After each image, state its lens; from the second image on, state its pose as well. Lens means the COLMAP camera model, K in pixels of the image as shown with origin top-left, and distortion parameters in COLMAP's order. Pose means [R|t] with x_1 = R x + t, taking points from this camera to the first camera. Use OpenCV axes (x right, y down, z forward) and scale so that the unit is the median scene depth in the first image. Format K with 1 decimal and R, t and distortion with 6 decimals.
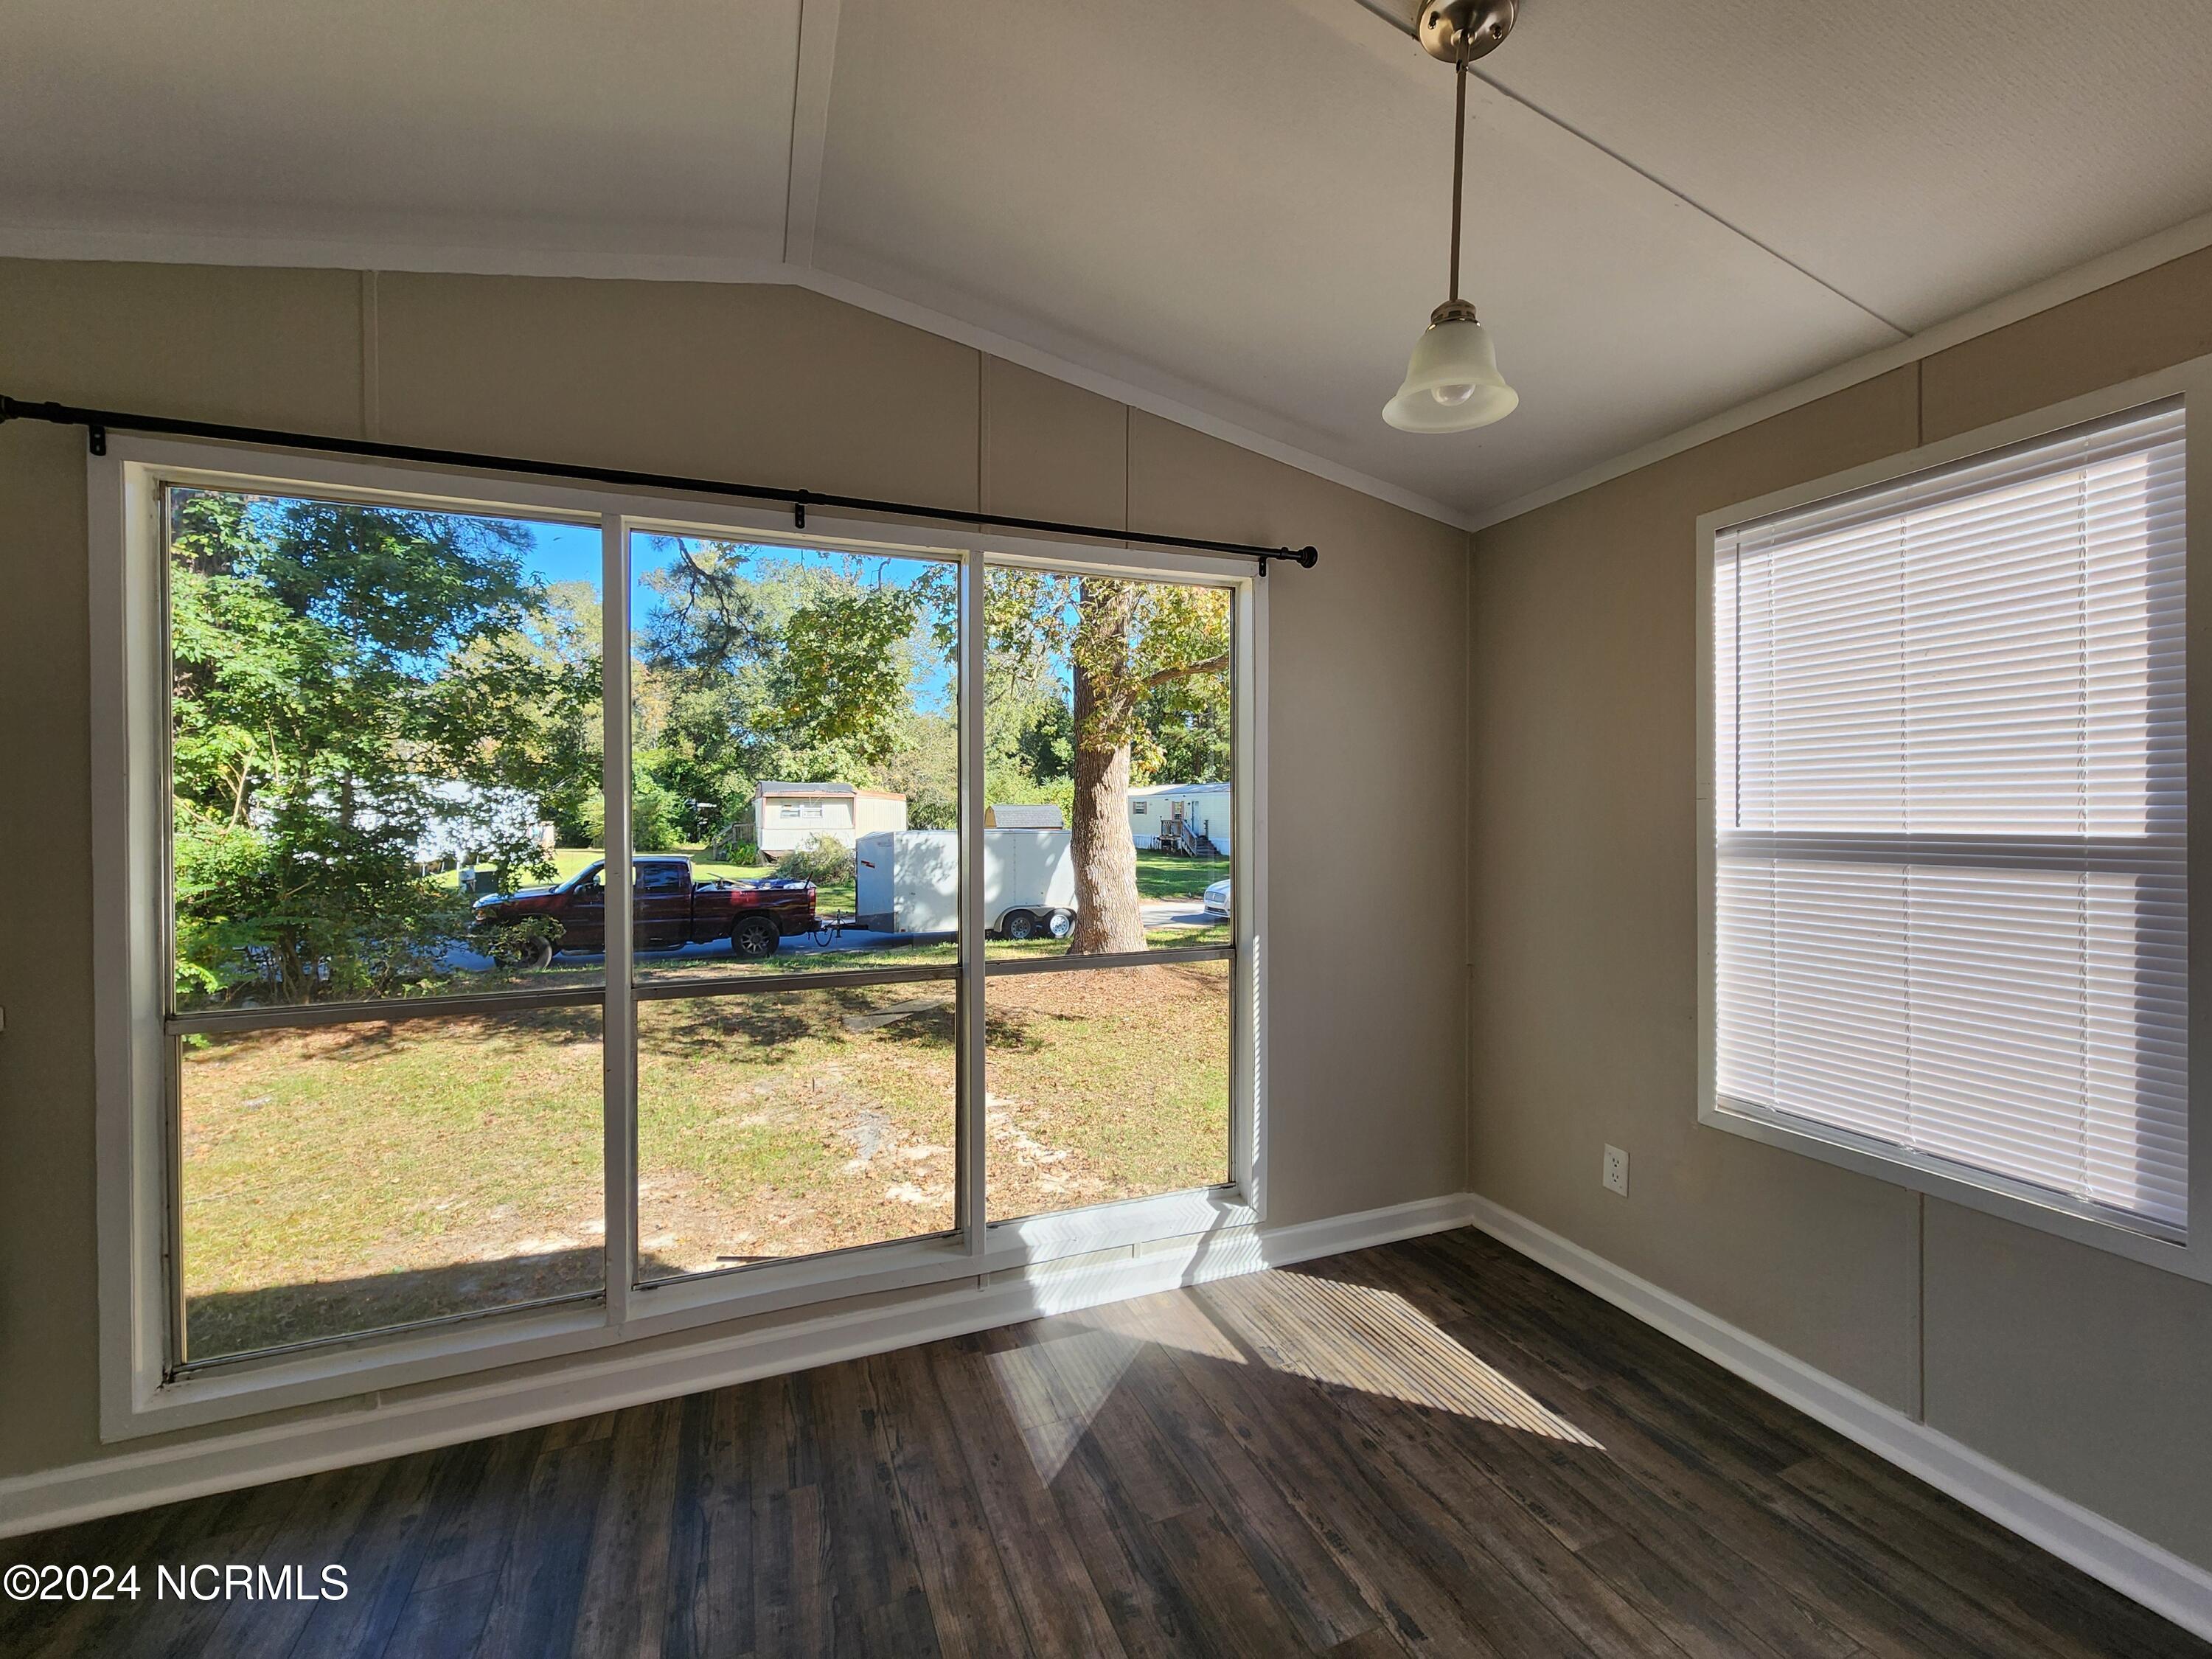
lens RADIAL K [[902.0, 0, 1099.7], [0, 902.0, 818.9], [0, 0, 1]] dist [-0.001970, -0.000448]
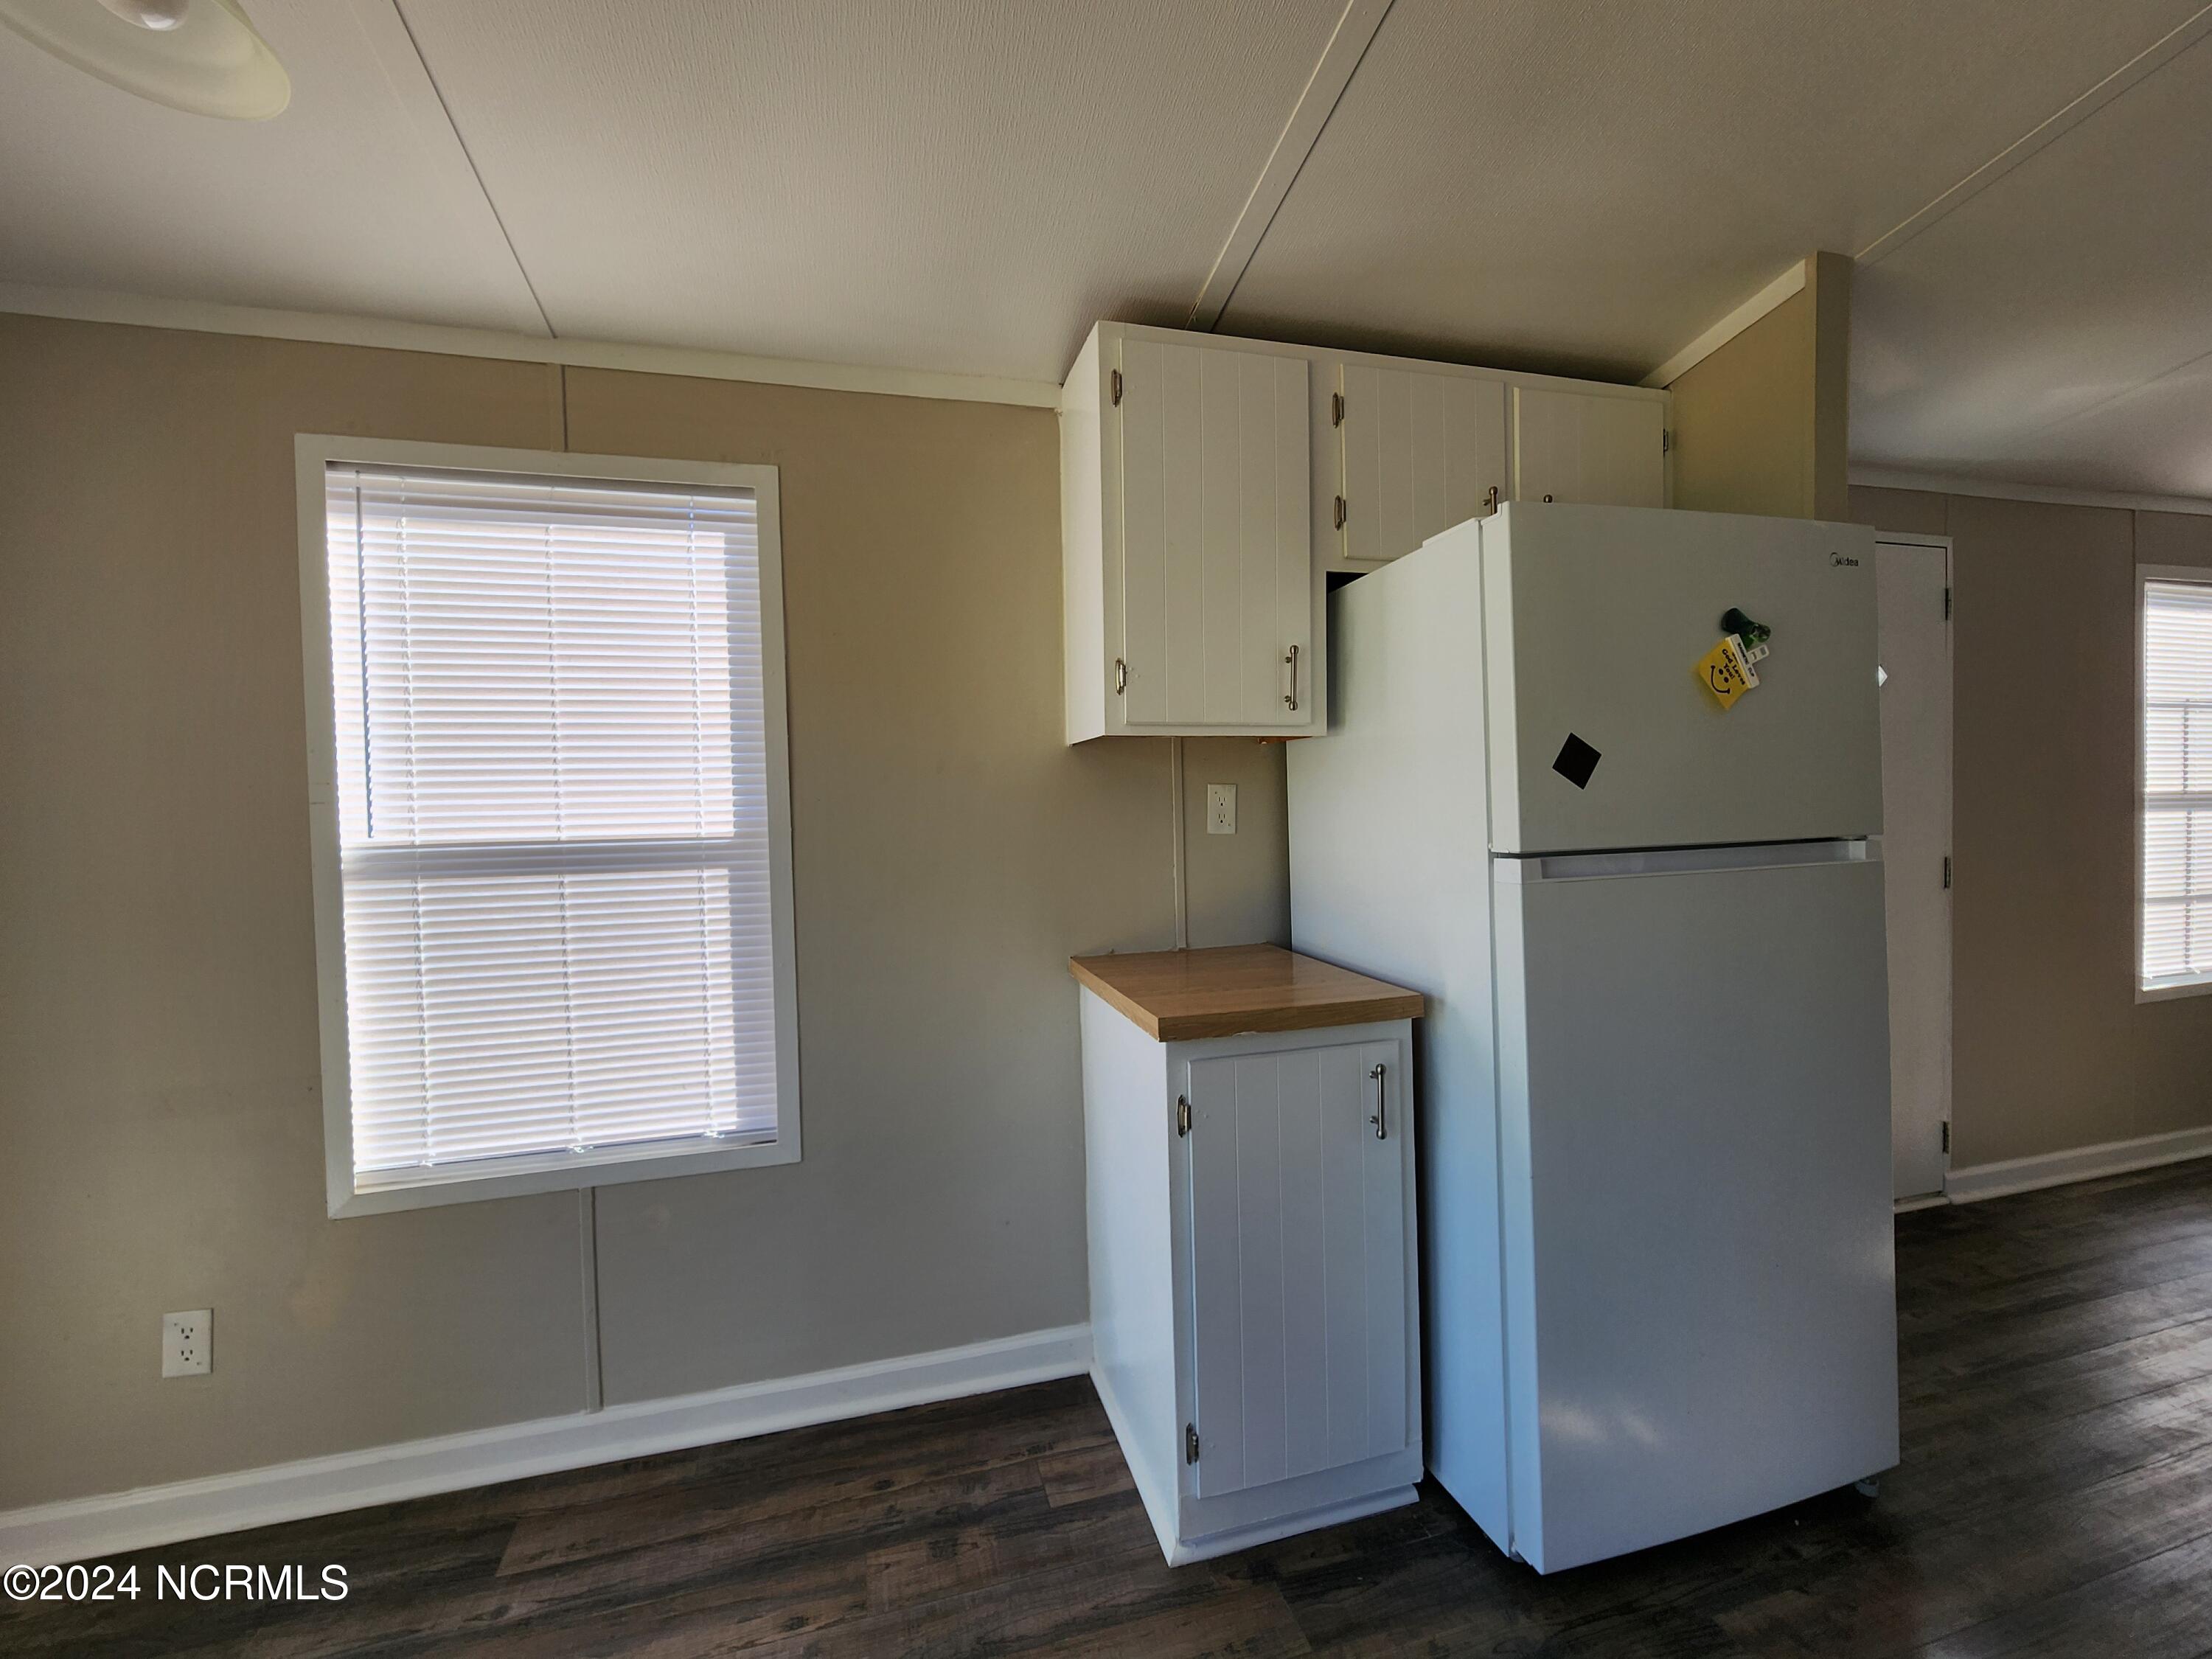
lens RADIAL K [[902.0, 0, 1106.1], [0, 902.0, 826.1], [0, 0, 1]] dist [-0.001970, -0.000448]
pose [[0.111220, -0.022731, 0.993536, -0.030759], [0.029907, 0.999362, 0.019516, 0.002212], [-0.993346, 0.027543, 0.111829, 0.285415]]
